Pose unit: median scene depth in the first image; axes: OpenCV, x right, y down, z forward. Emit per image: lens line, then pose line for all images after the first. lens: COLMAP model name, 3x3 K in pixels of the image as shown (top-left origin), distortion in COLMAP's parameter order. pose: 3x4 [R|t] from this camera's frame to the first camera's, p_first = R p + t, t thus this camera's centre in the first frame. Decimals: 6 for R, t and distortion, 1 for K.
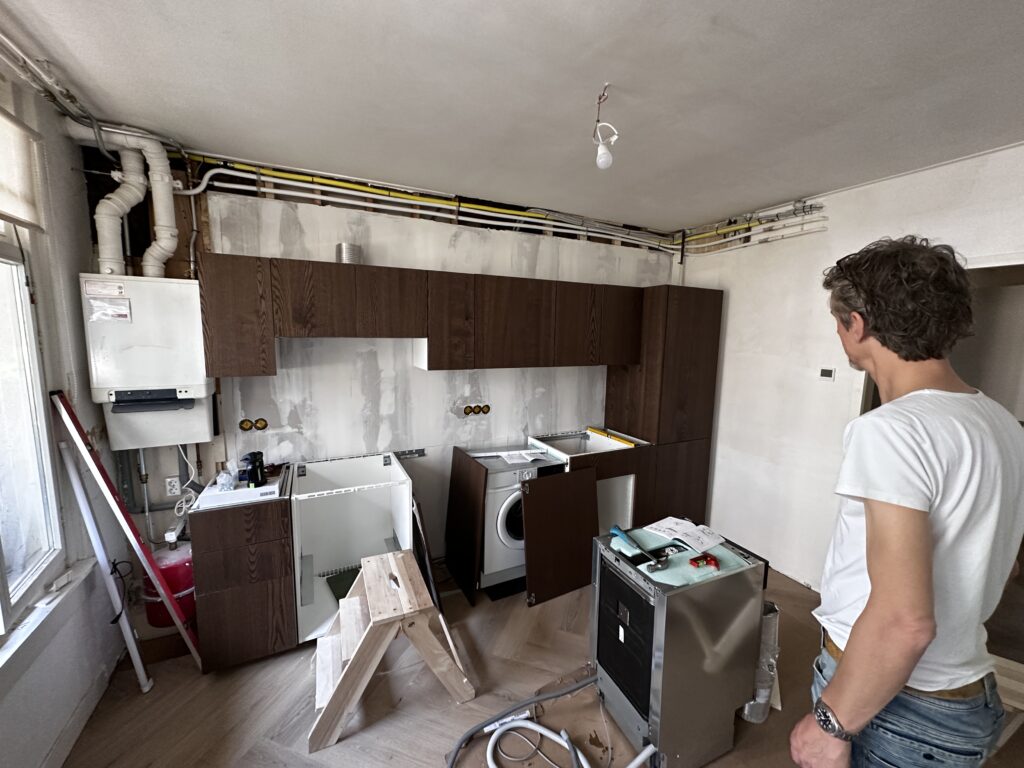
lens RADIAL K [[408.2, 0, 512.2], [0, 408.2, 380.9], [0, 0, 1]] dist [-0.000679, 0.000901]
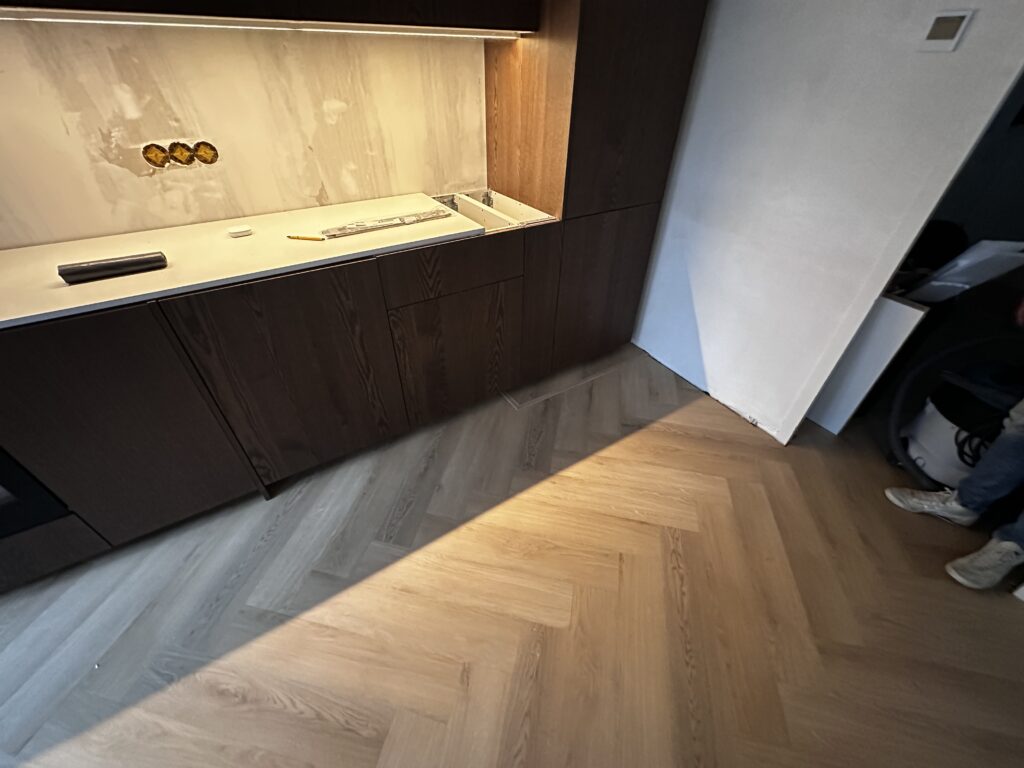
lens RADIAL K [[408.2, 0, 513.4], [0, 408.2, 383.4], [0, 0, 1]] dist [-0.000679, 0.000901]
pose [[0.993759, -0.073265, 0.084117, 0.272763], [0.018185, 0.850390, 0.525839, 0.065862], [-0.110057, -0.521027, 0.846415, 0.517929]]
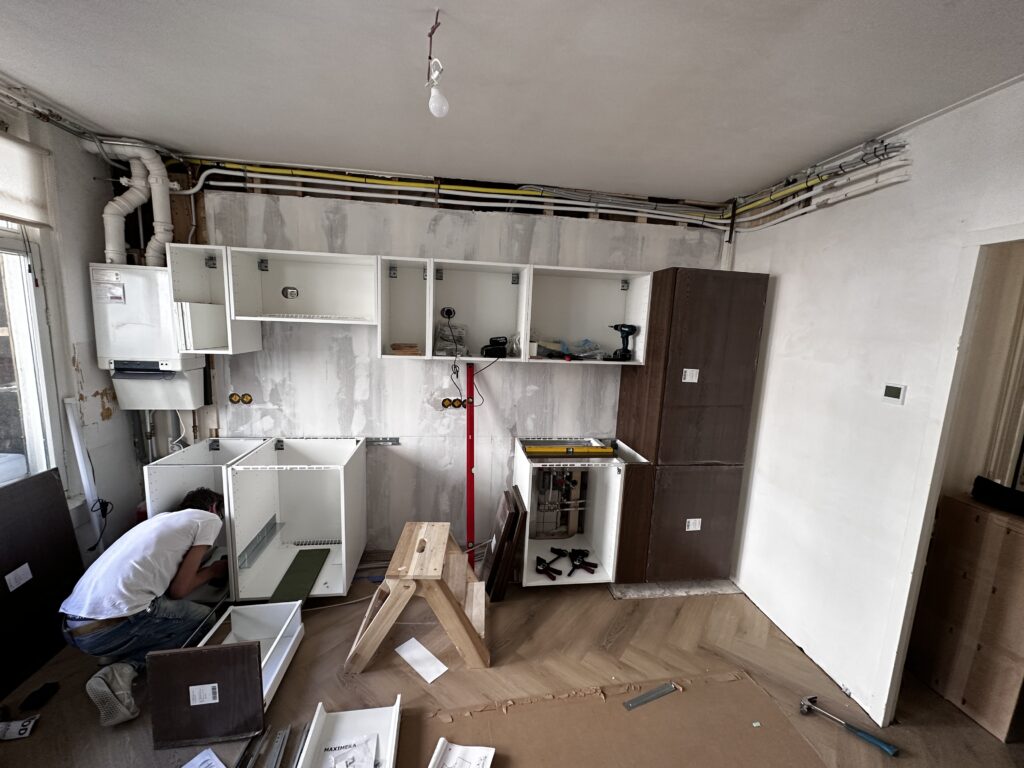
lens RADIAL K [[408.2, 0, 512.4], [0, 408.2, 381.0], [0, 0, 1]] dist [-0.000679, 0.000901]
pose [[0.947781, 0.067202, -0.311760, 0.394131], [-0.064022, 0.997739, 0.020436, -0.010609], [0.312429, 0.000591, 0.949941, 0.162222]]
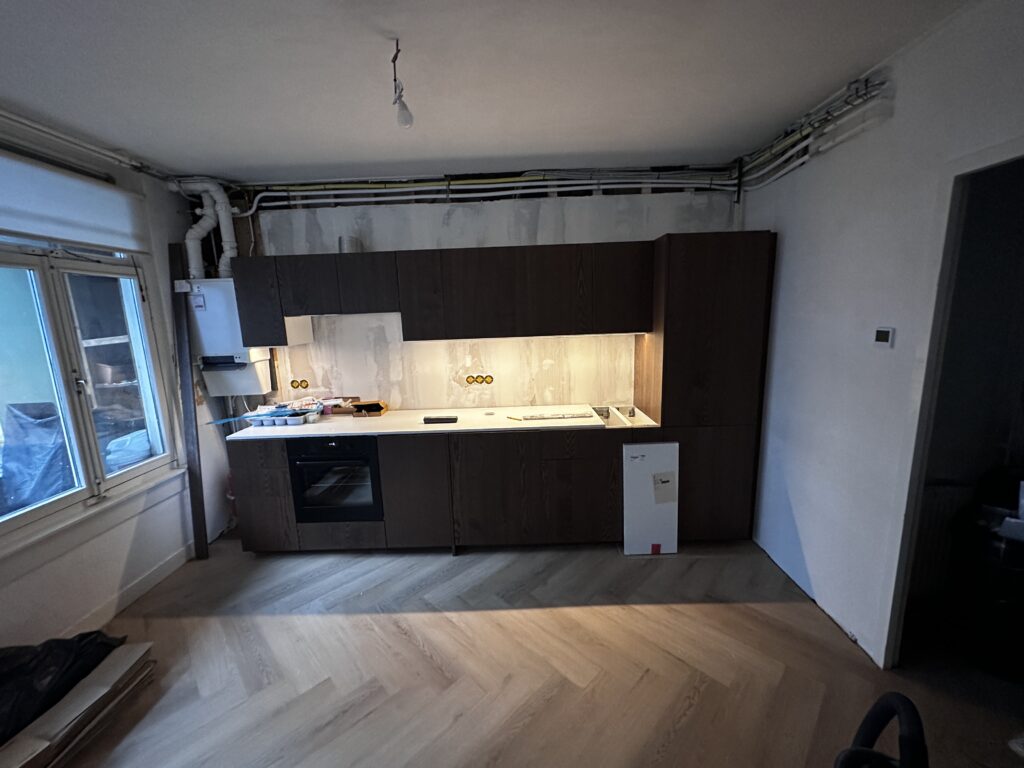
lens RADIAL K [[408.2, 0, 512.0], [0, 408.2, 380.9], [0, 0, 1]] dist [-0.000679, 0.000901]
pose [[0.891274, 0.026674, -0.452680, 0.551491], [-0.004316, 0.998722, 0.050352, 0.024835], [0.453445, -0.042924, 0.890250, 0.126201]]
